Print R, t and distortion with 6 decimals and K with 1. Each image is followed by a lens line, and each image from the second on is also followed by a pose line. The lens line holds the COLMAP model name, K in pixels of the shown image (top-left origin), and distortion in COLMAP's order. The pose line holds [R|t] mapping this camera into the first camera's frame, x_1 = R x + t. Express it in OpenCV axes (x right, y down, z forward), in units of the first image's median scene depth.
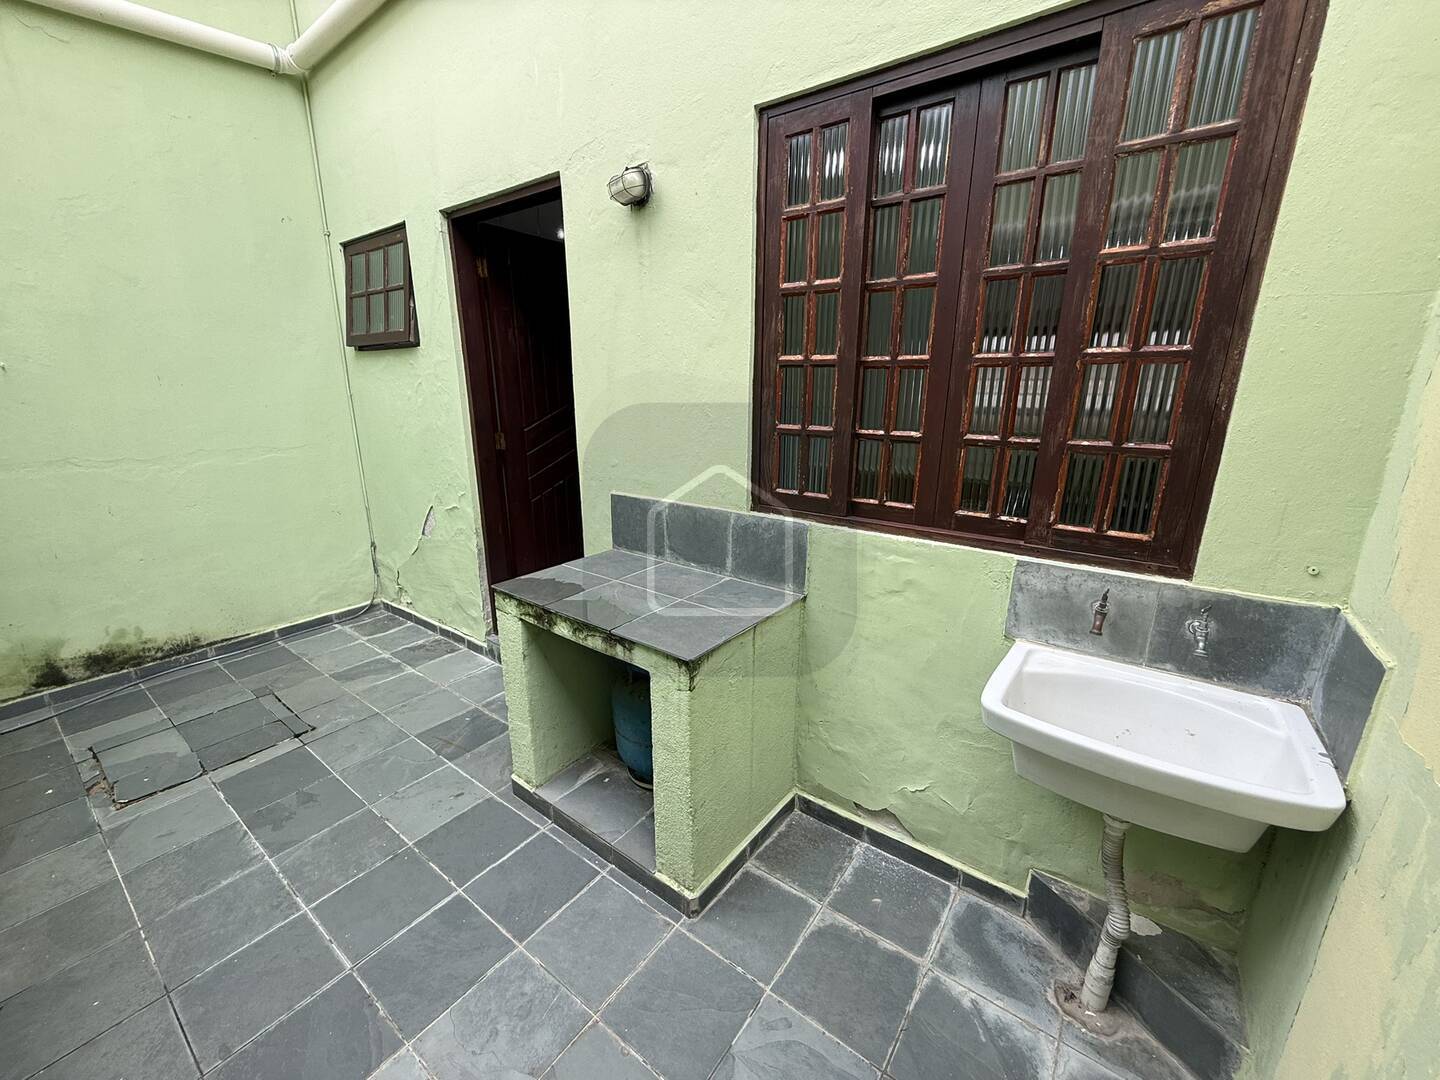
lens RADIAL K [[575.8, 0, 720.3], [0, 575.8, 540.1], [0, 0, 1]] dist [0.002575, -0.000229]
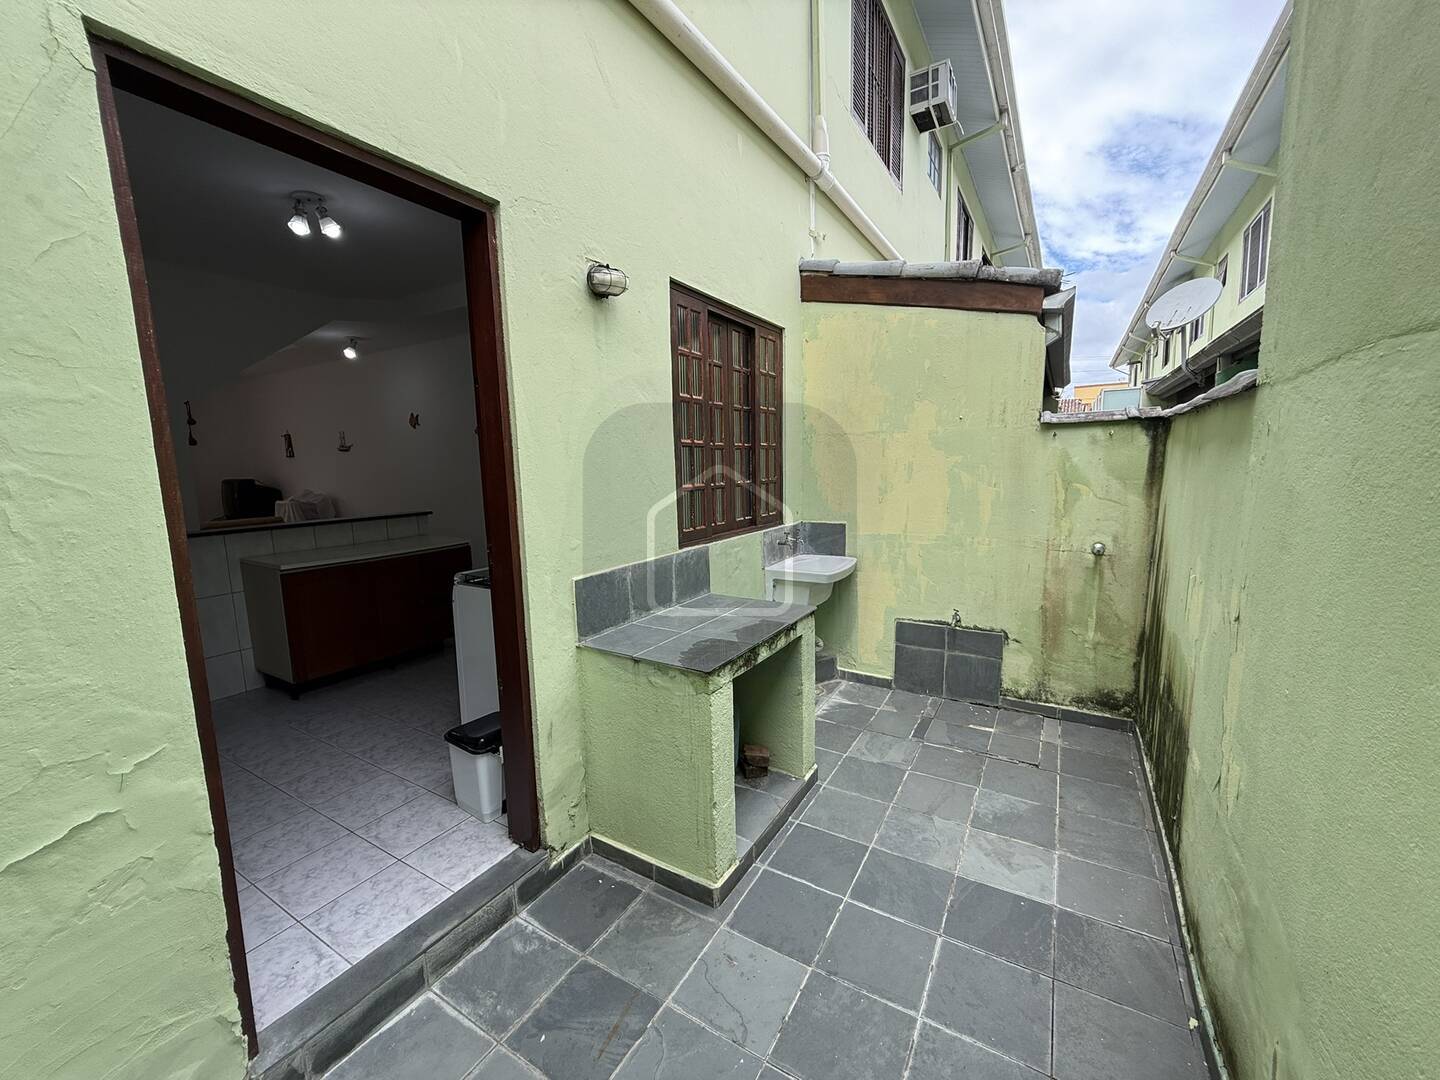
lens RADIAL K [[575.8, 0, 713.8], [0, 575.8, 540.0], [0, 0, 1]] dist [0.002575, -0.000229]
pose [[-0.095357, -0.134867, 0.986265, -1.334609], [0.281247, 0.946762, 0.156658, -0.271089], [-0.954886, 0.292323, -0.052349, 1.027170]]
